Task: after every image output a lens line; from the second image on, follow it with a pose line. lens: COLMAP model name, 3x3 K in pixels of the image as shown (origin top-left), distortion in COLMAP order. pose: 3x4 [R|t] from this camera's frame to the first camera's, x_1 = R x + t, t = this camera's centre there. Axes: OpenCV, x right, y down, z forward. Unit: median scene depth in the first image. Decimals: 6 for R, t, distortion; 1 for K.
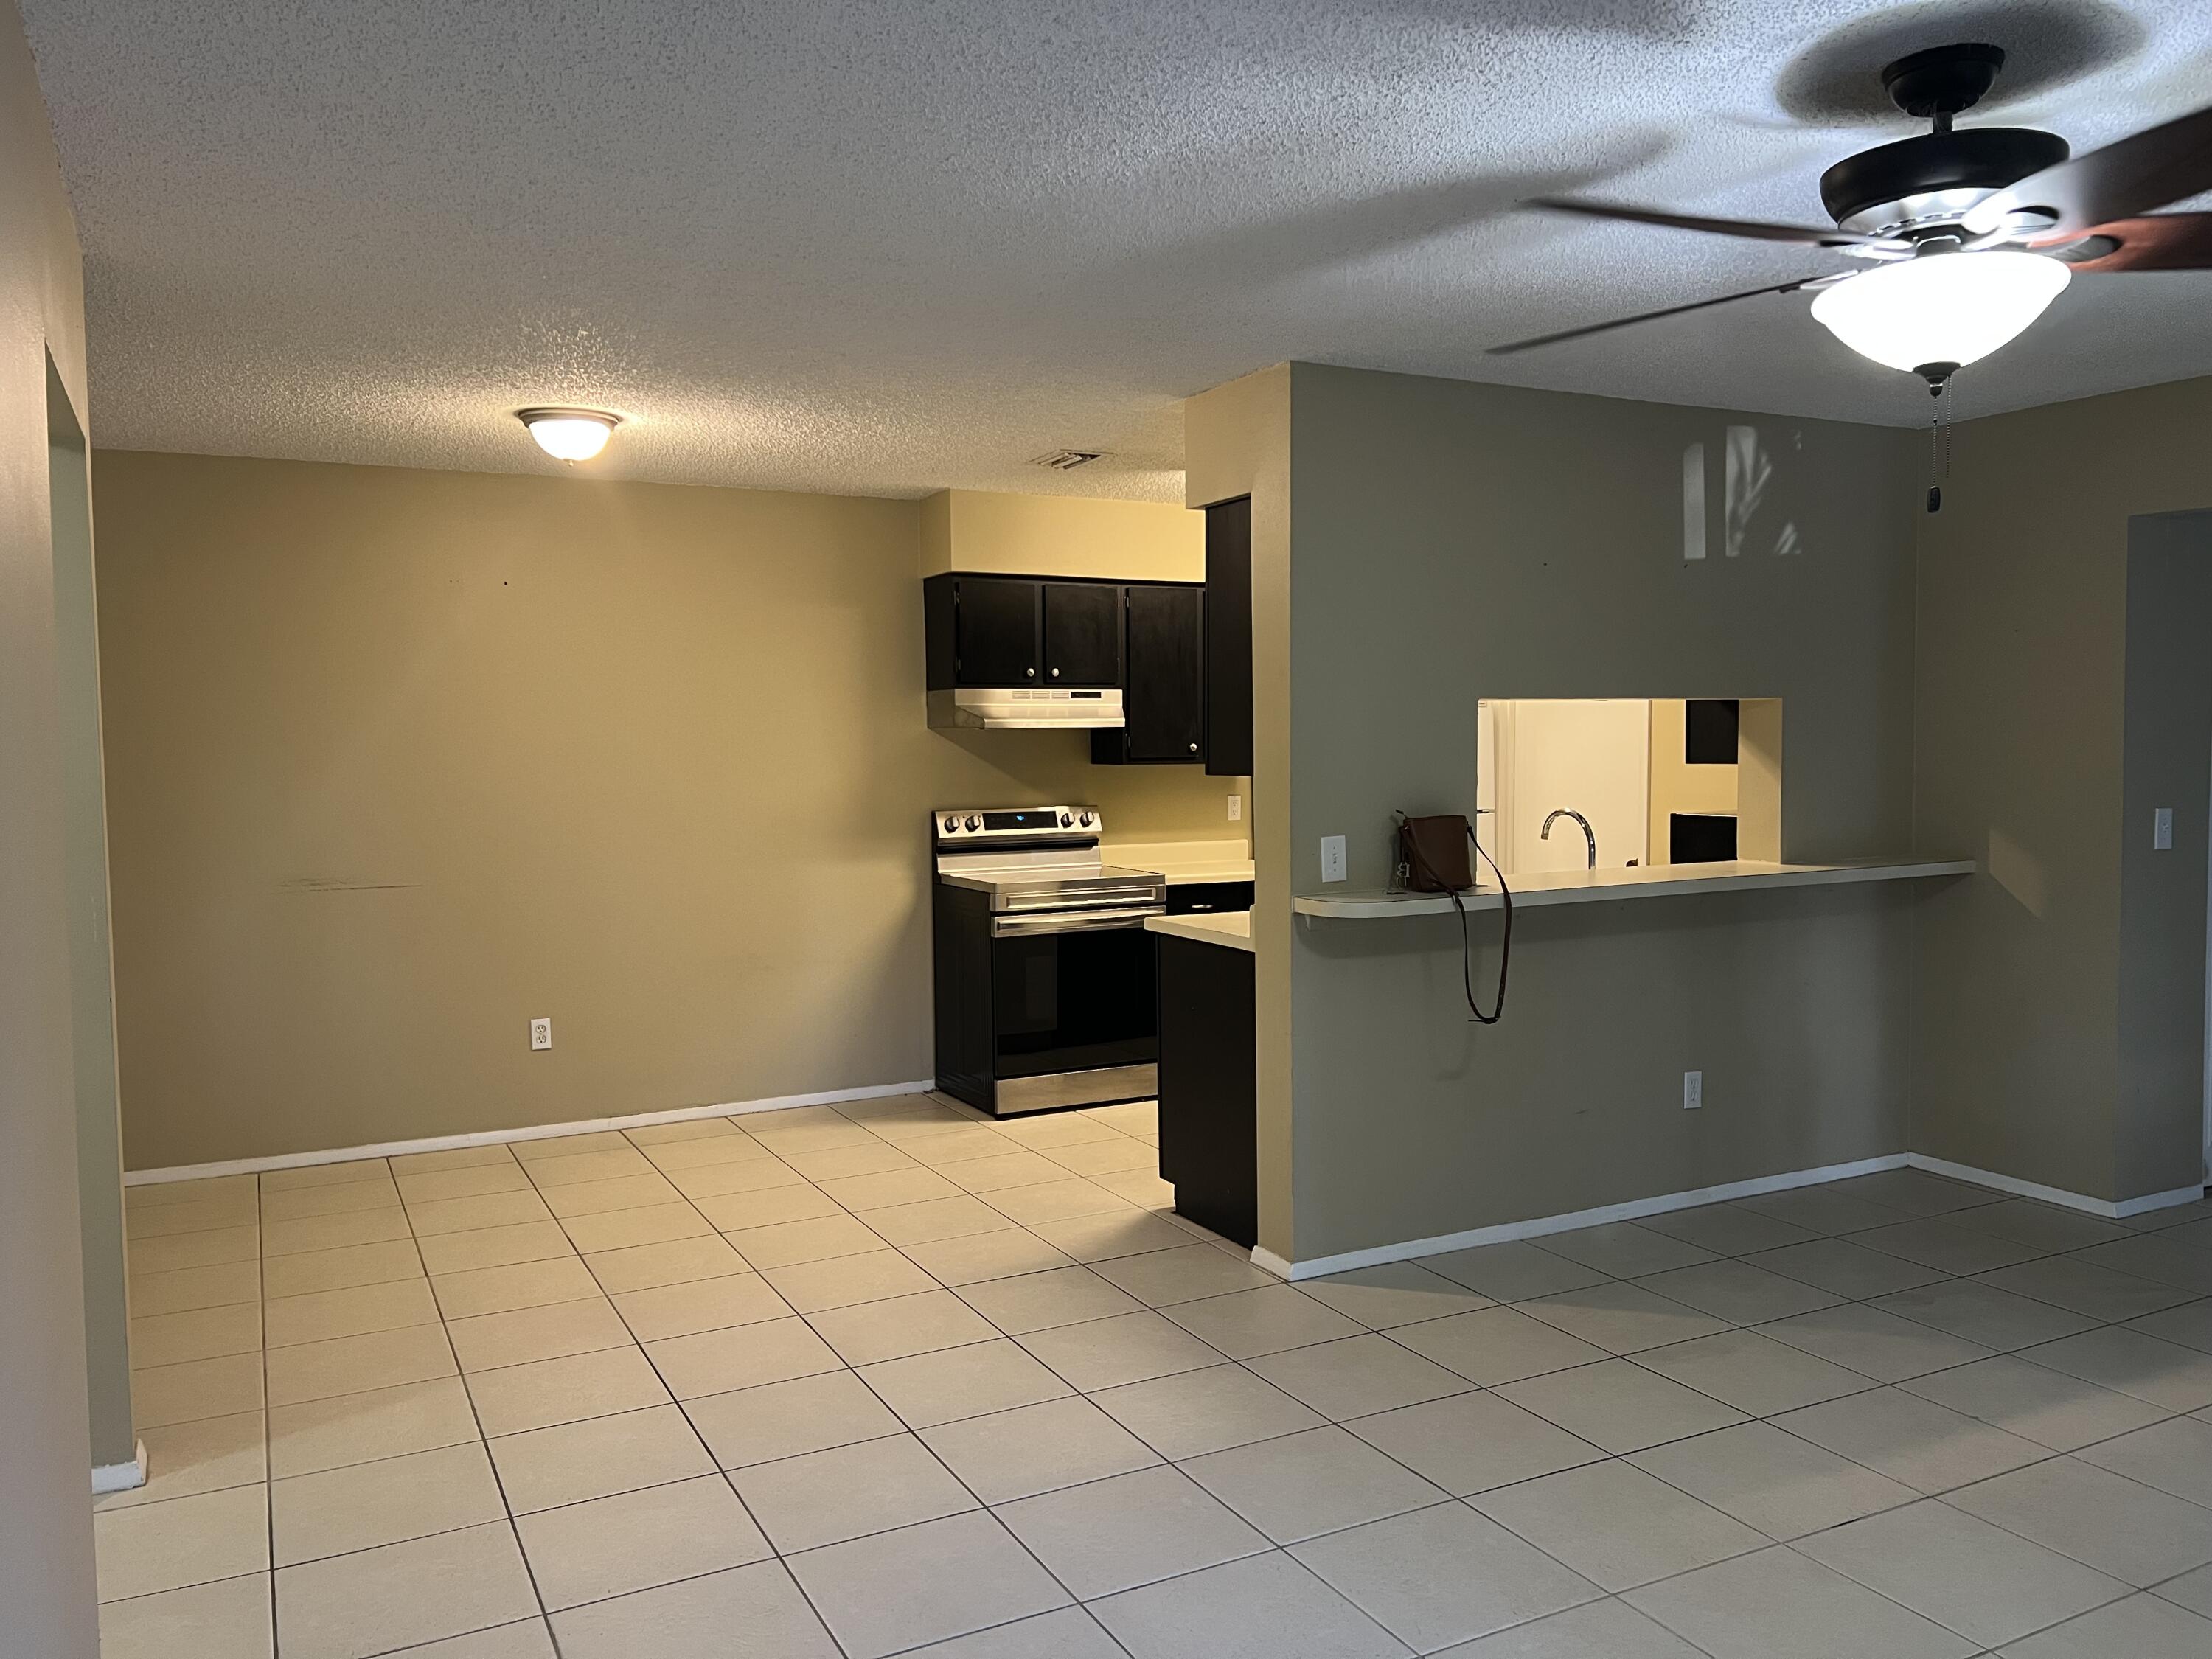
lens RADIAL K [[1645.1, 0, 1106.0], [0, 1645.1, 829.5], [0, 0, 1]] dist [0.076409, -0.096322]
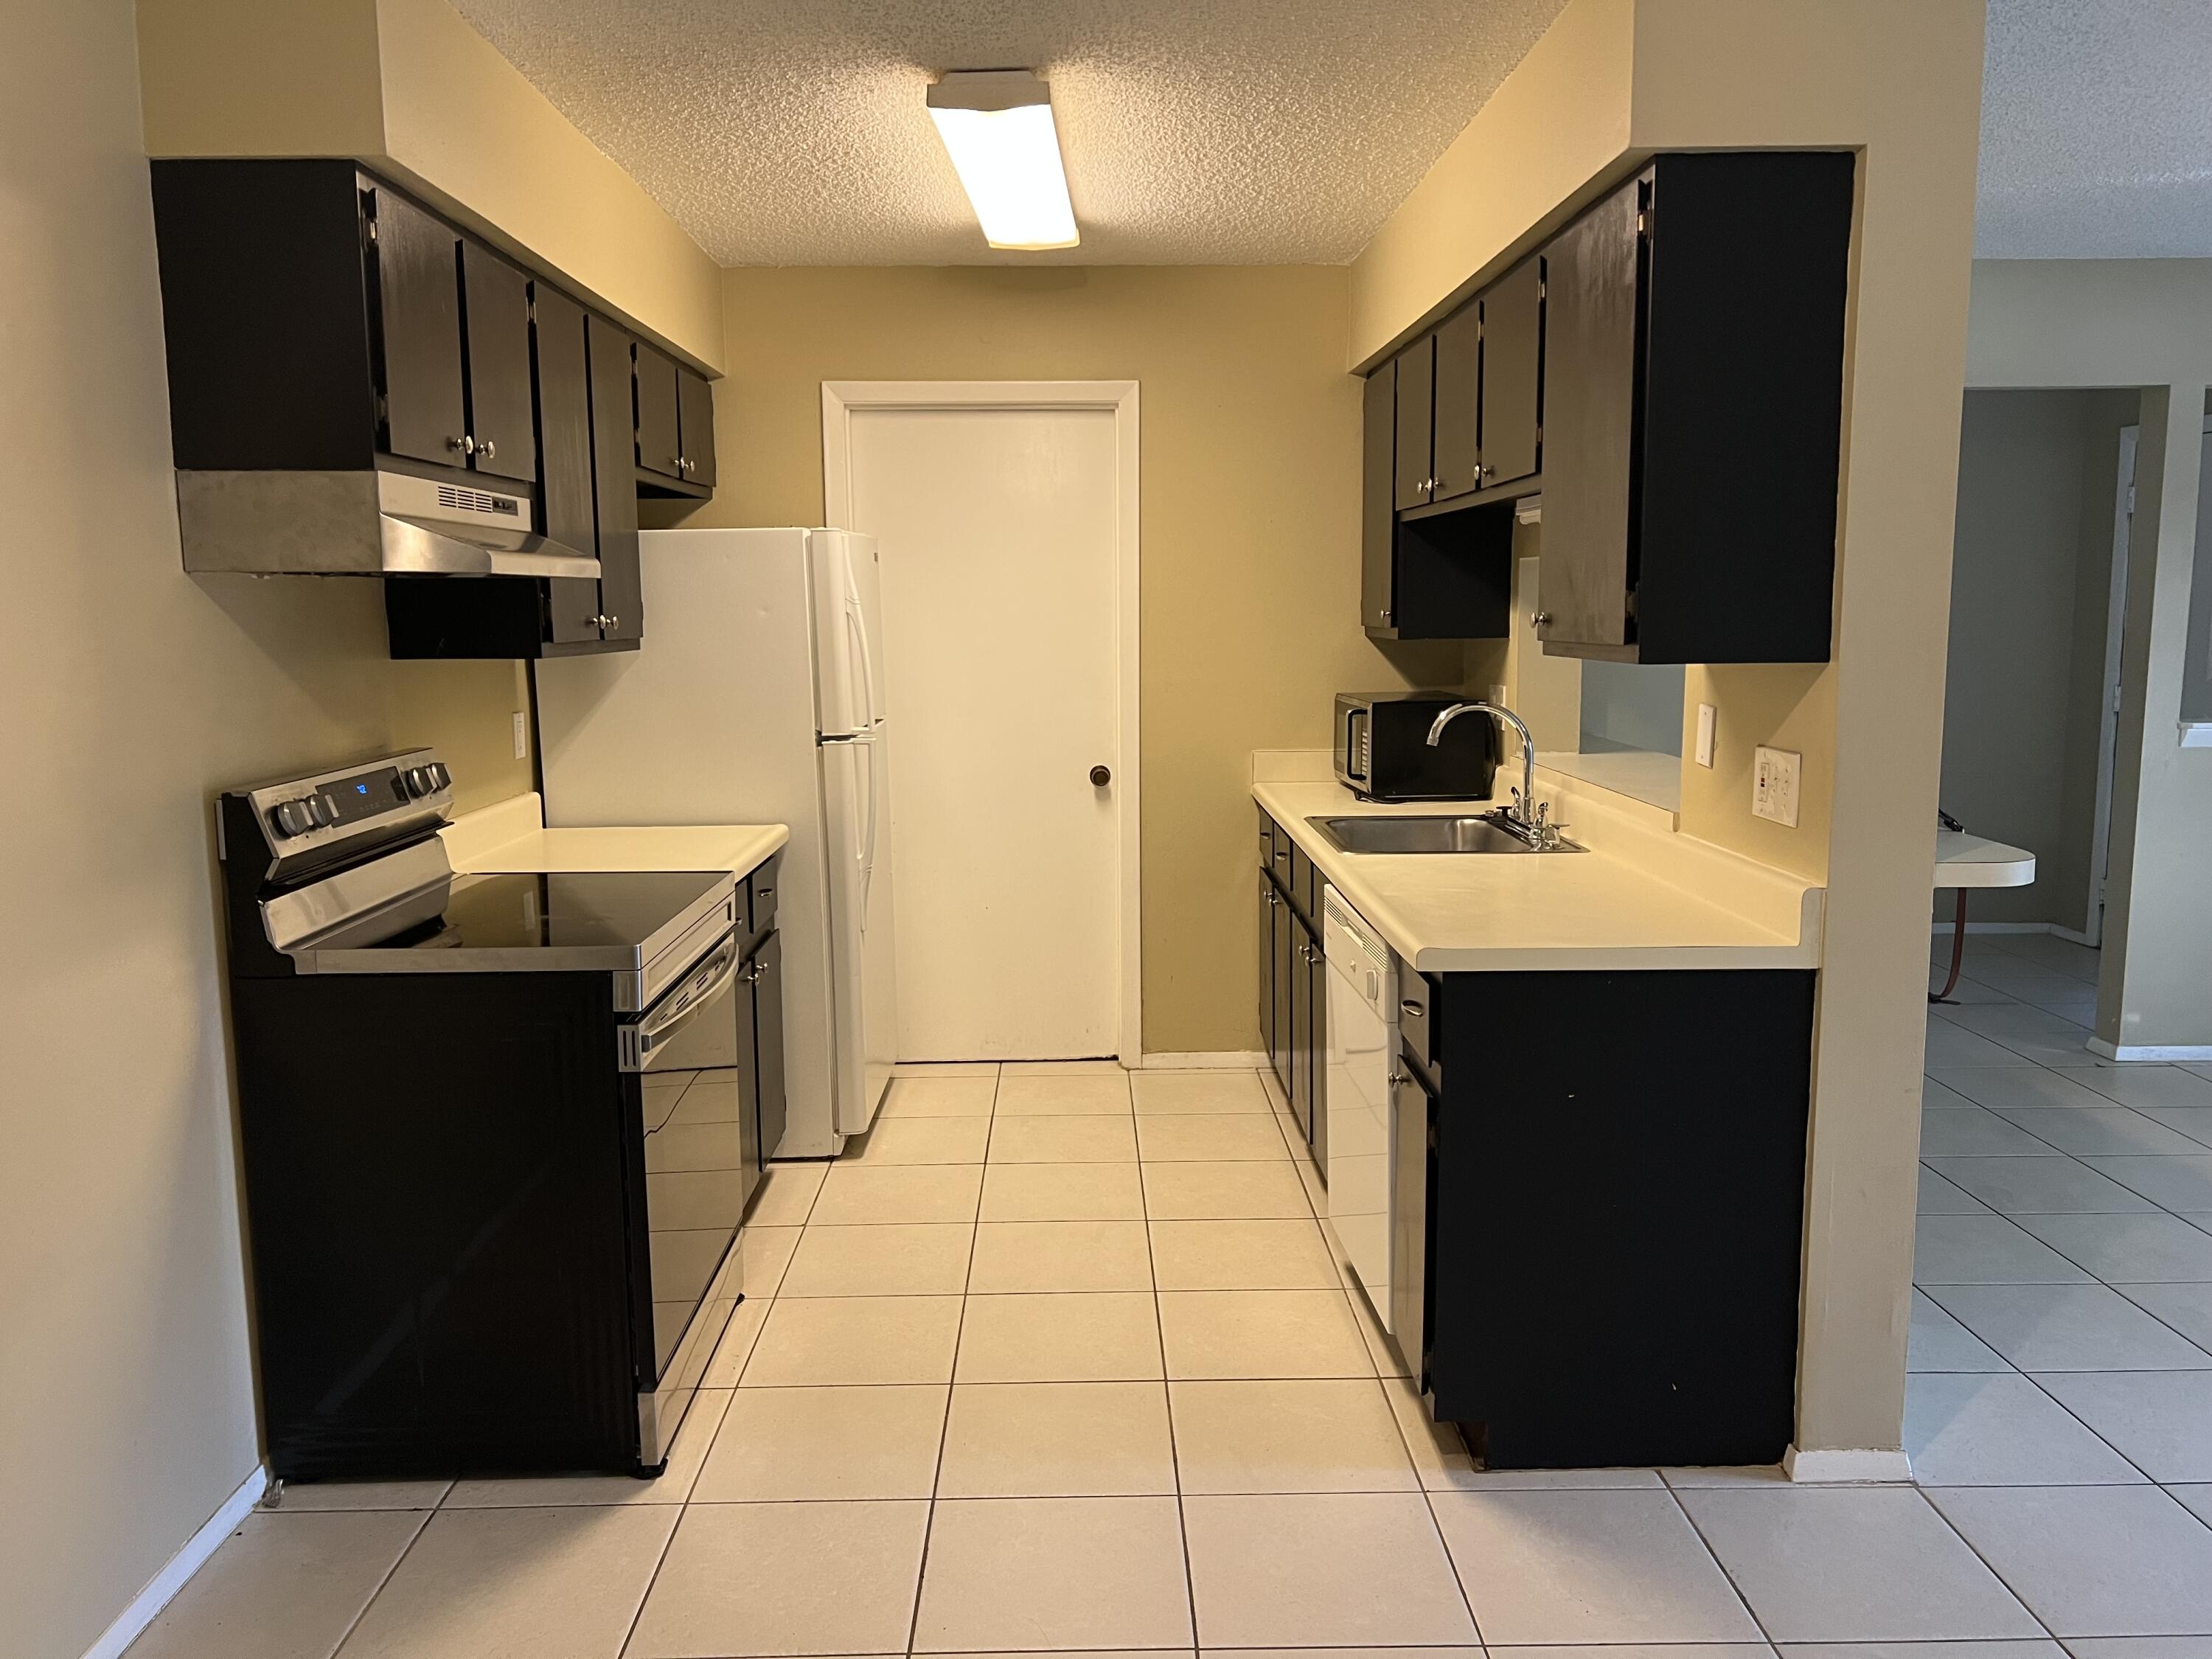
lens RADIAL K [[1656.3, 0, 1106.0], [0, 1656.3, 829.5], [0, 0, 1]] dist [0.094411, -0.092075]
pose [[0.438615, -0.115113, 0.891272, -0.556628], [0.050282, 0.993352, 0.103552, -0.049473], [-0.897267, -0.000604, 0.441487, 0.981781]]
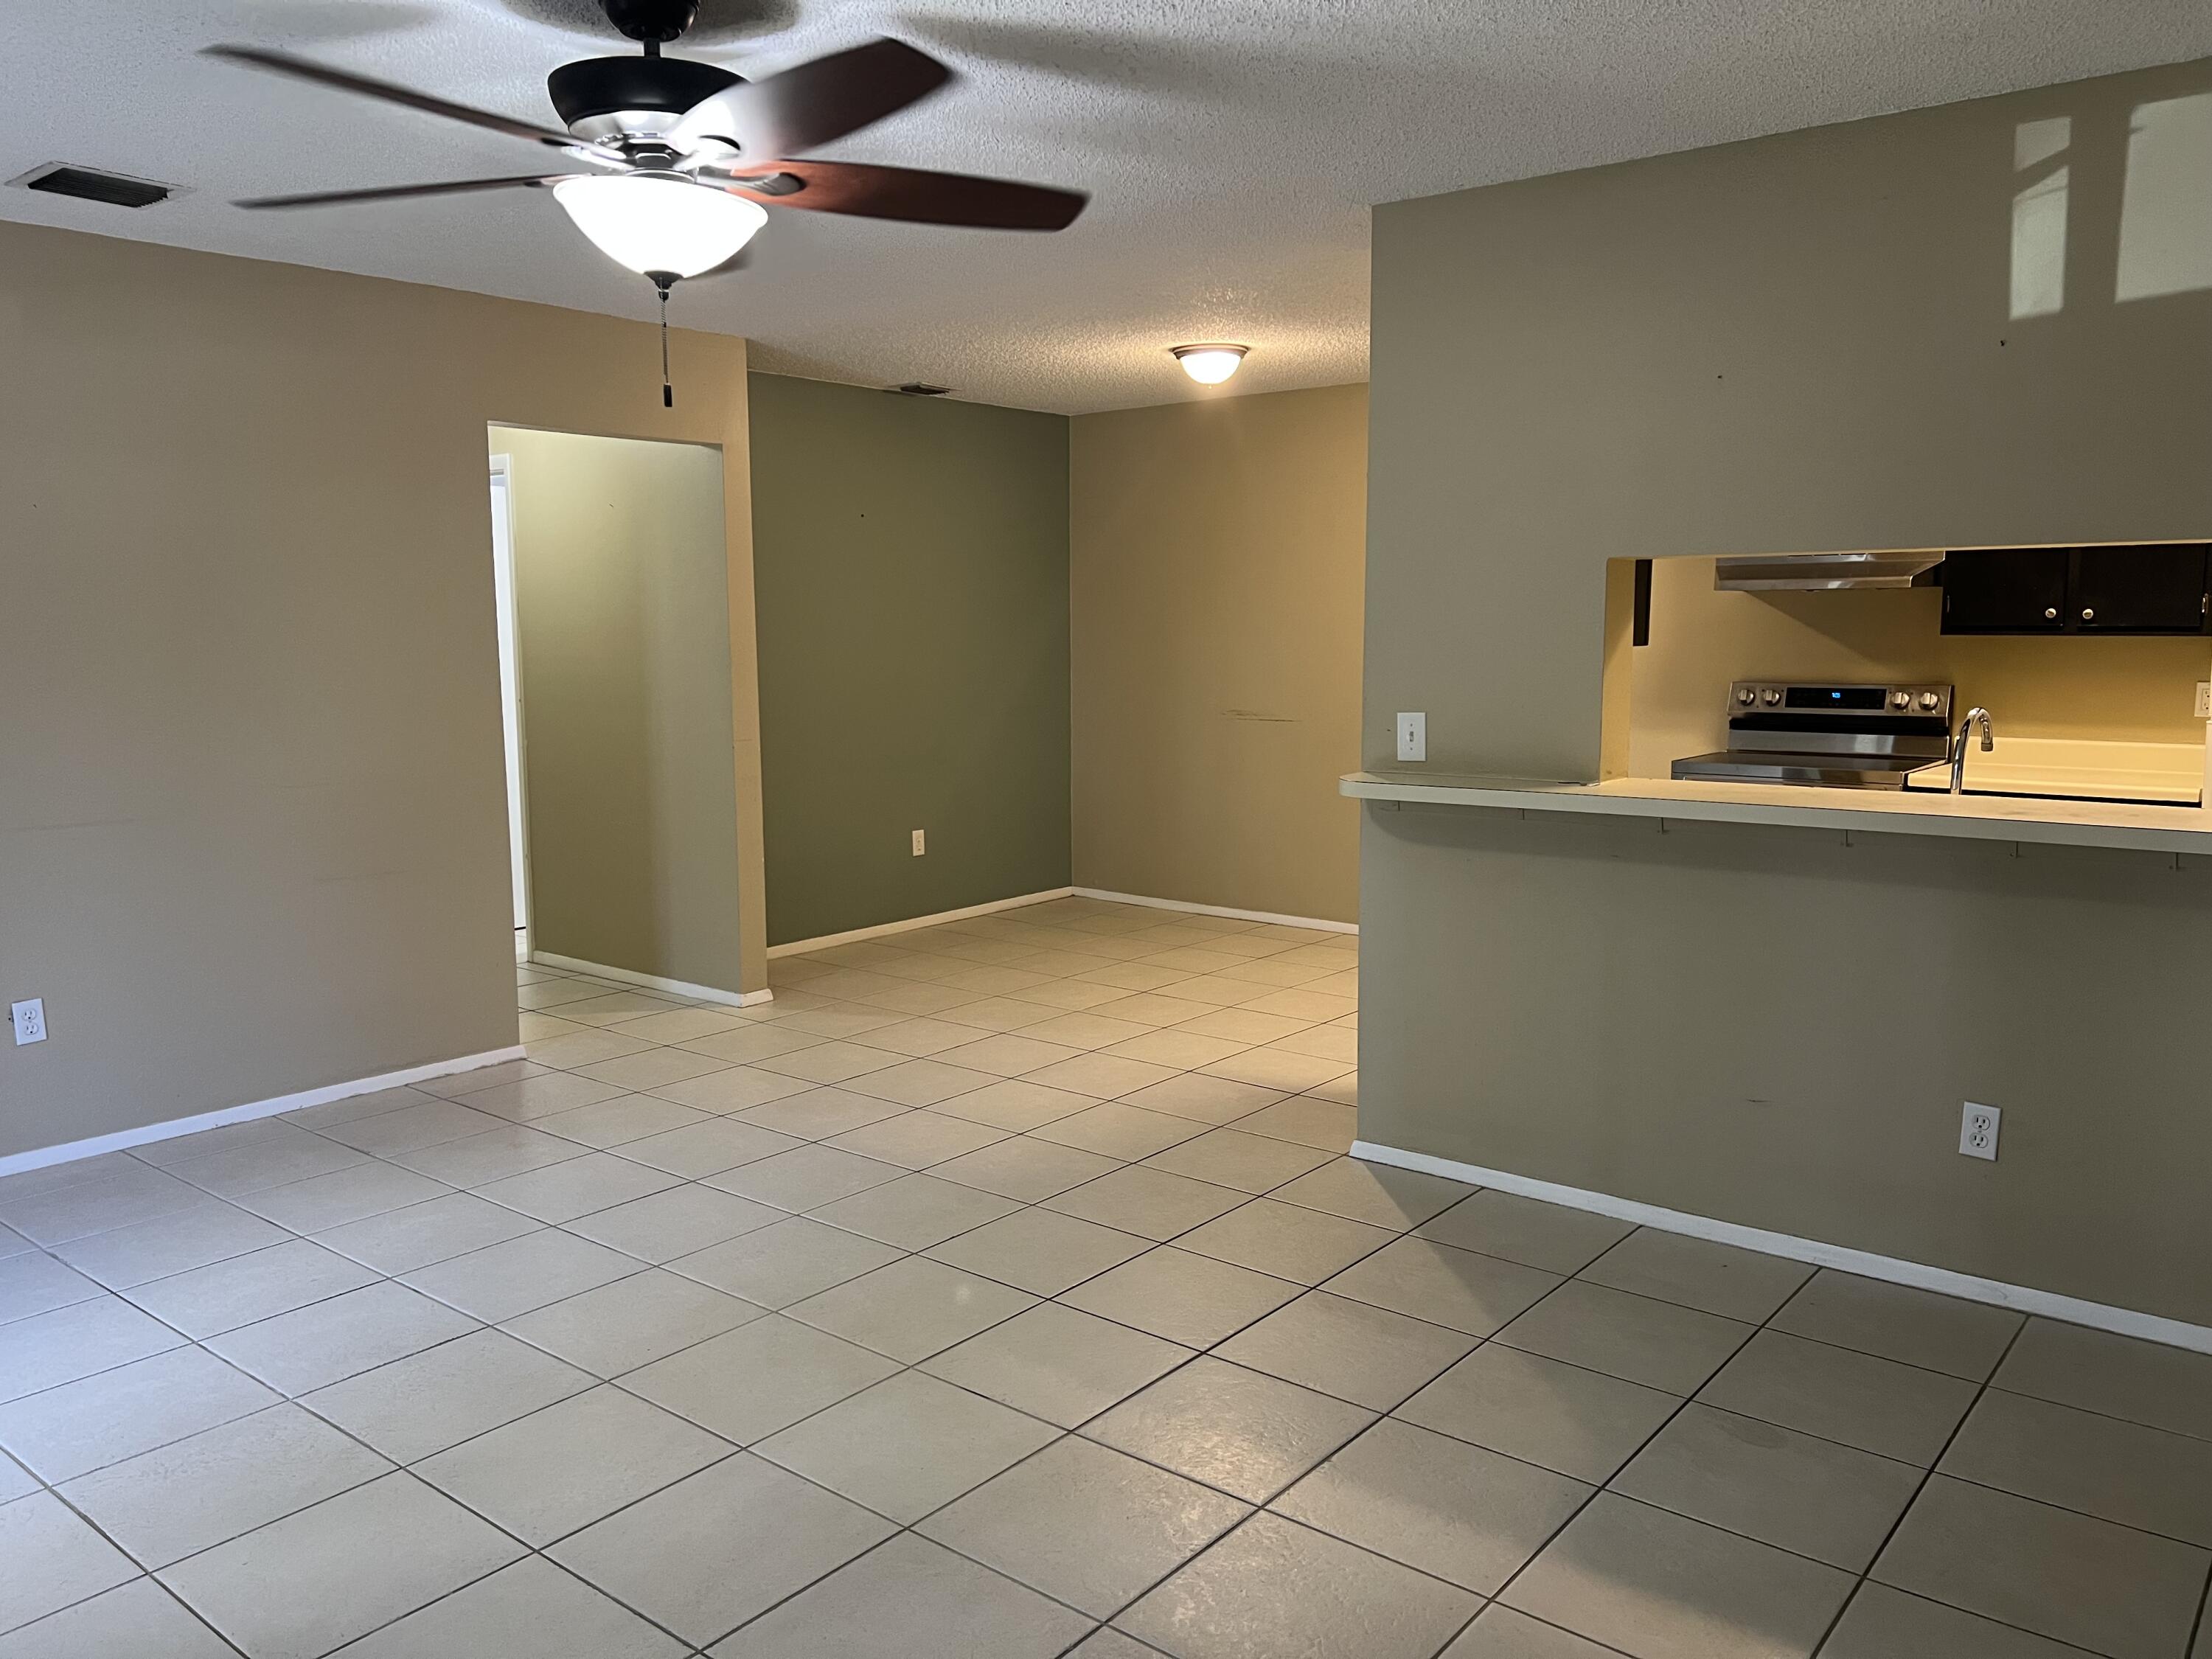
lens RADIAL K [[1658.1, 0, 1102.6], [0, 1658.1, 802.3], [0, 0, 1]] dist [0.073159, -0.088357]
pose [[0.400015, 0.108073, -0.910114, 0.932410], [-0.048237, 0.994130, 0.096848, -0.027554], [0.915238, 0.005160, 0.402880, 0.456178]]
